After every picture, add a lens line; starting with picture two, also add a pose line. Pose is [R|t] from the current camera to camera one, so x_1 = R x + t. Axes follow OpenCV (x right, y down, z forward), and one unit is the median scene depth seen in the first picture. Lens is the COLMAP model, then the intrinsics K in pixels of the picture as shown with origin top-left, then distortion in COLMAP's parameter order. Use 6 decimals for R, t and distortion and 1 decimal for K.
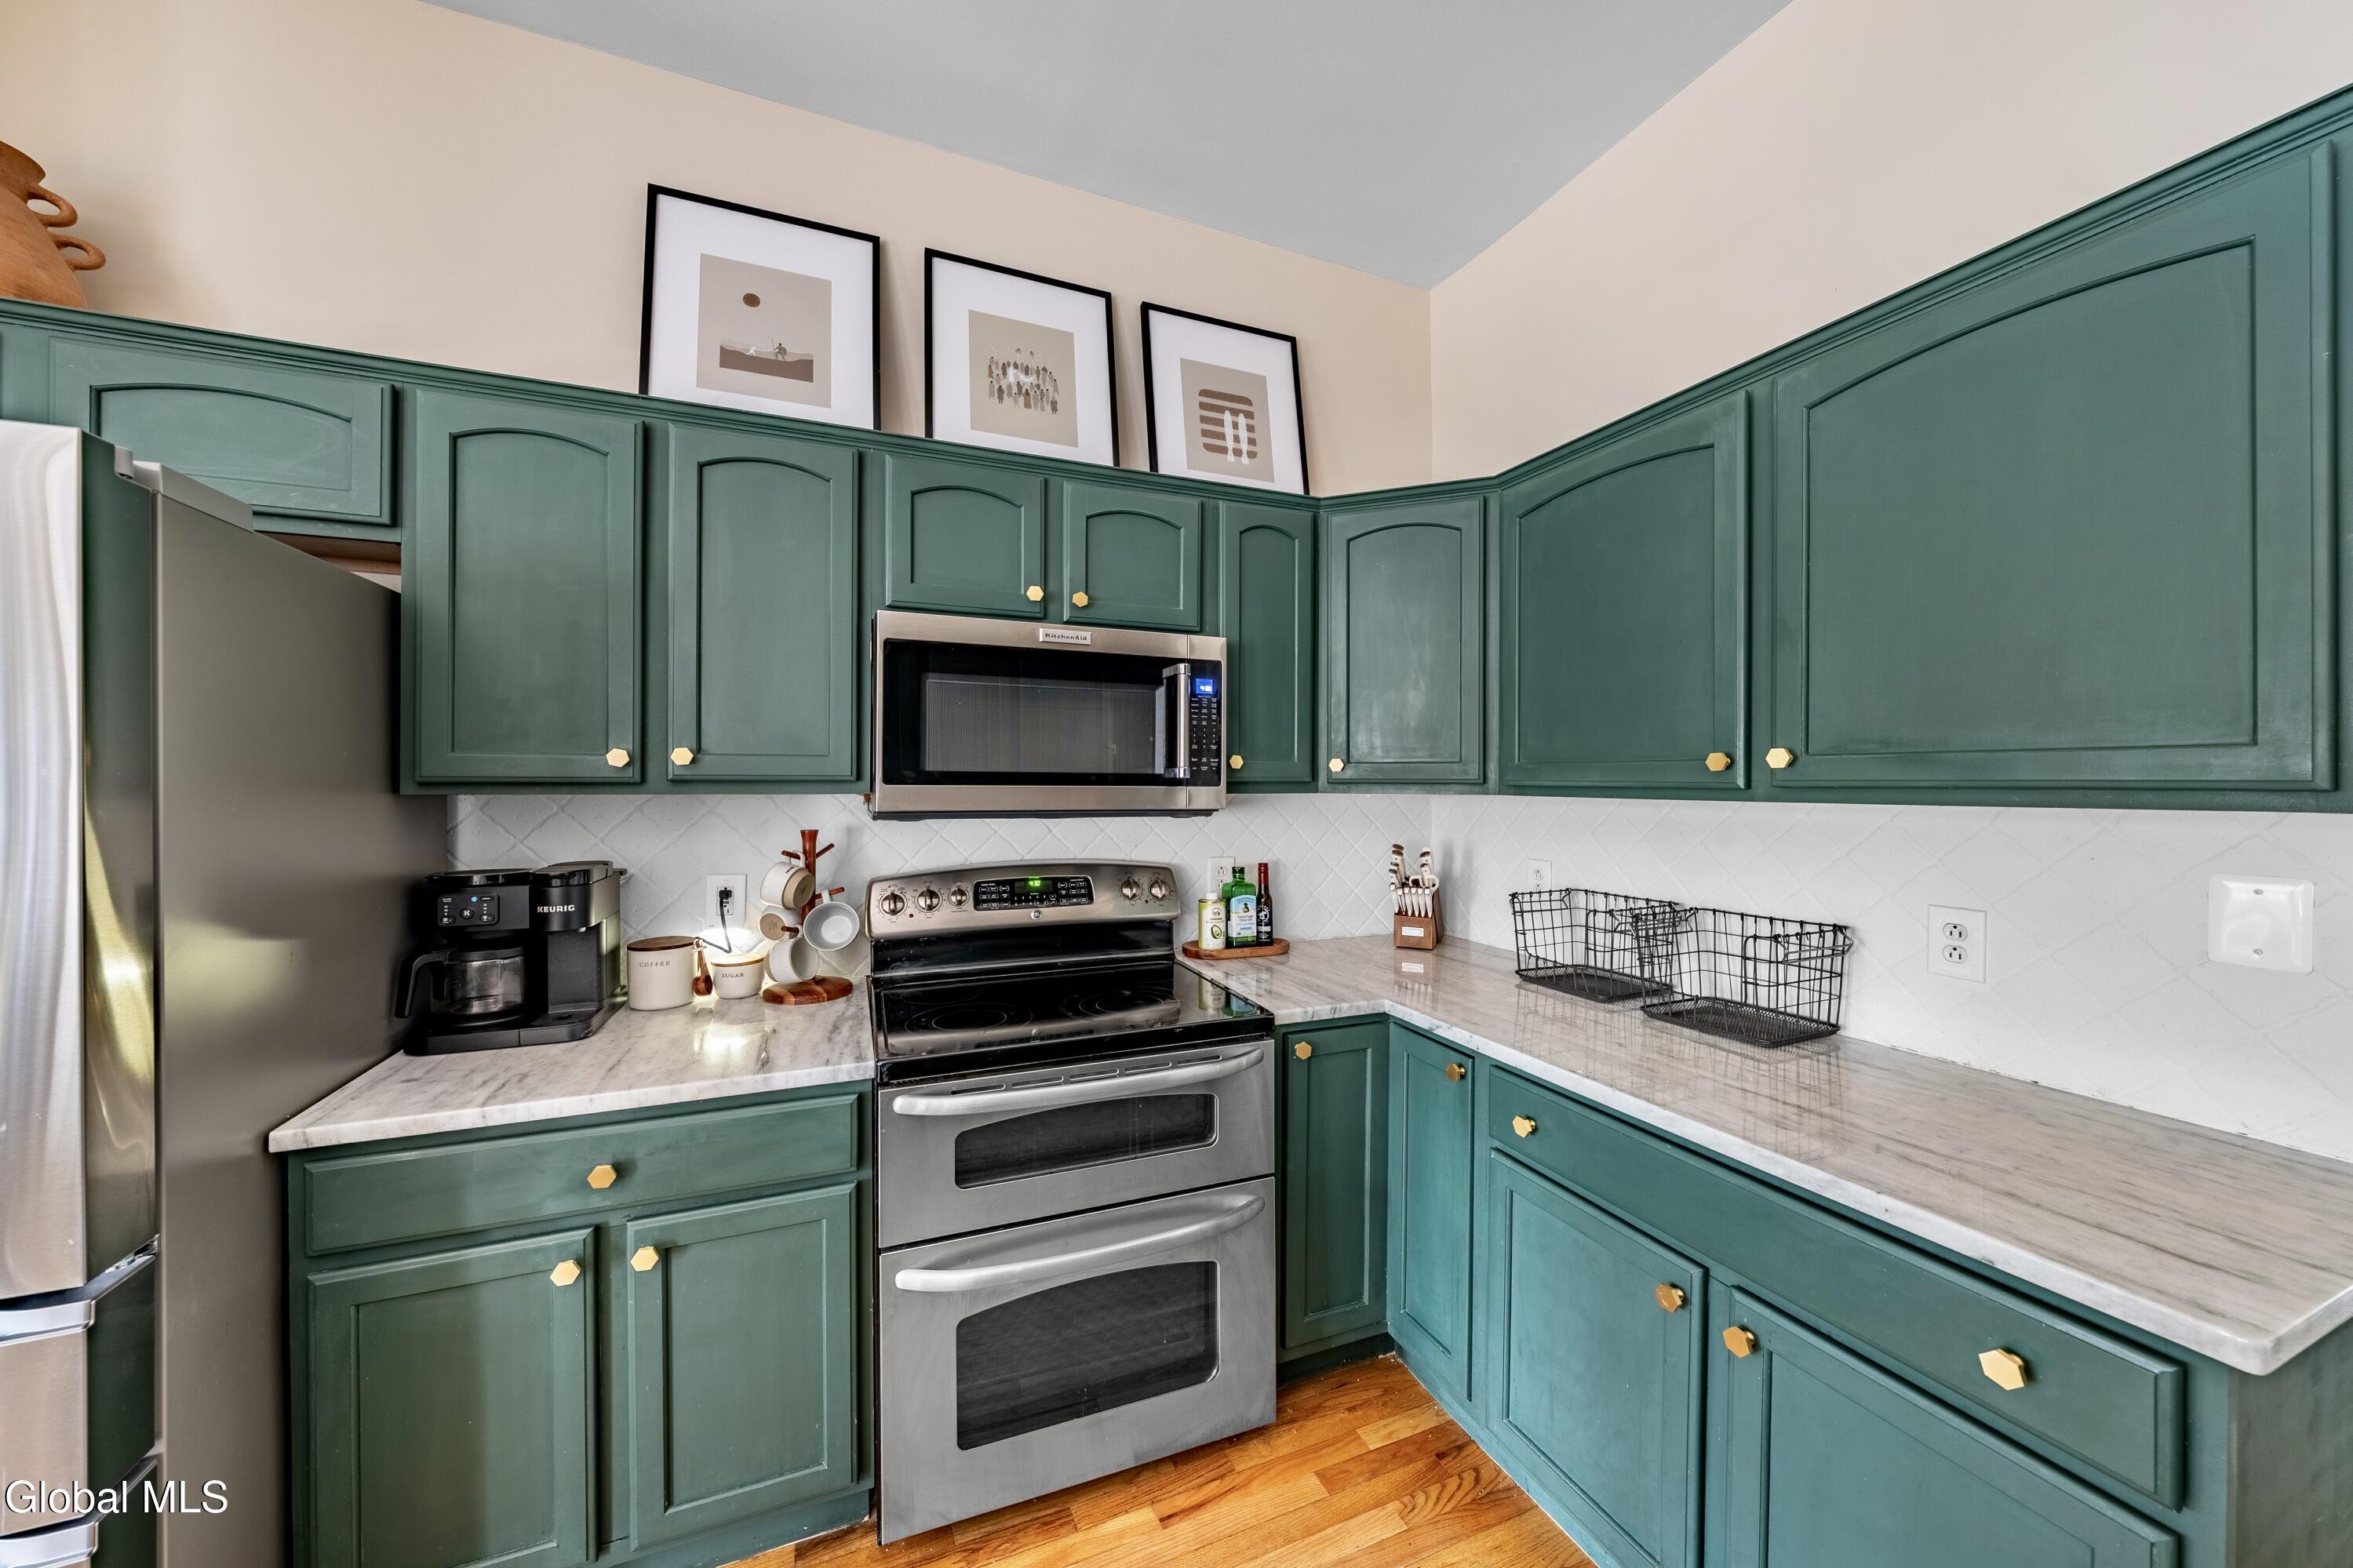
lens RADIAL K [[809.1, 0, 1161.1], [0, 809.1, 779.0], [0, 0, 1]] dist [-0.002609, -0.000467]
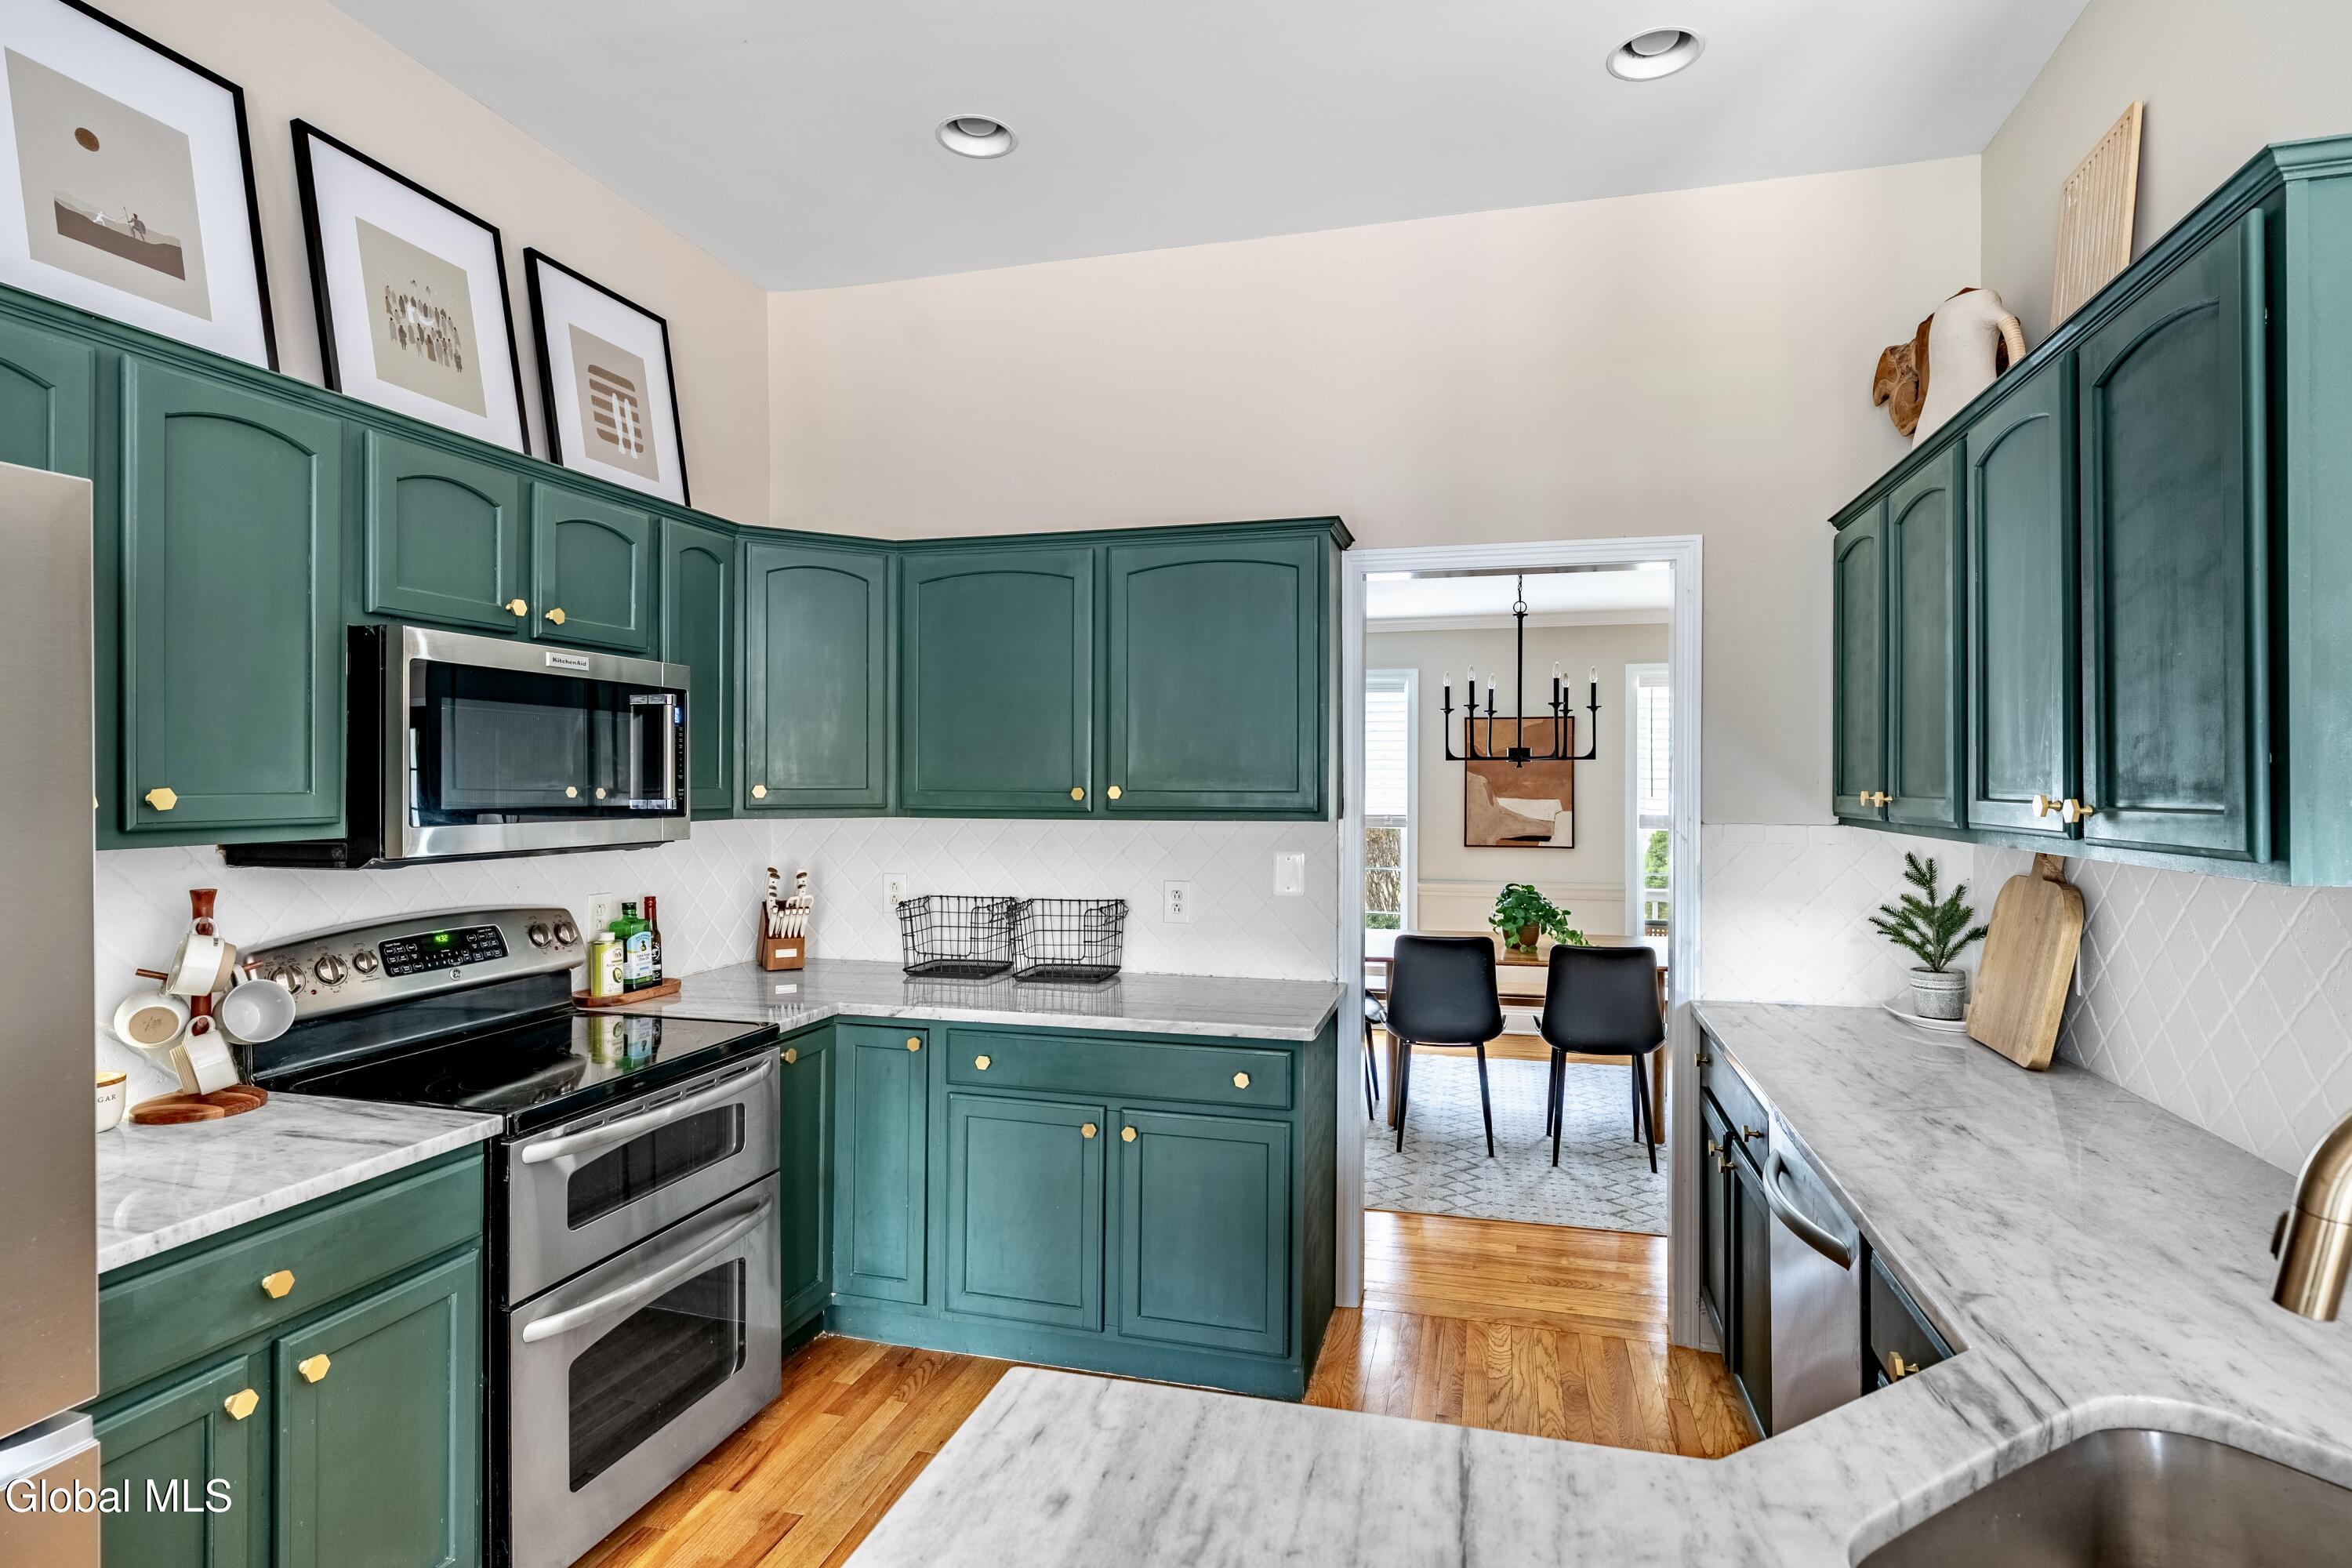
lens RADIAL K [[1212.6, 0, 1179.3], [0, 1212.6, 779.6], [0, 0, 1]] dist [0.004659, 0.000586]
pose [[0.603055, -0.001279, 0.797698, -0.770259], [-0.001939, 0.999993, 0.003069, -0.043067], [-0.797697, -0.003398, 0.603049, -0.388543]]
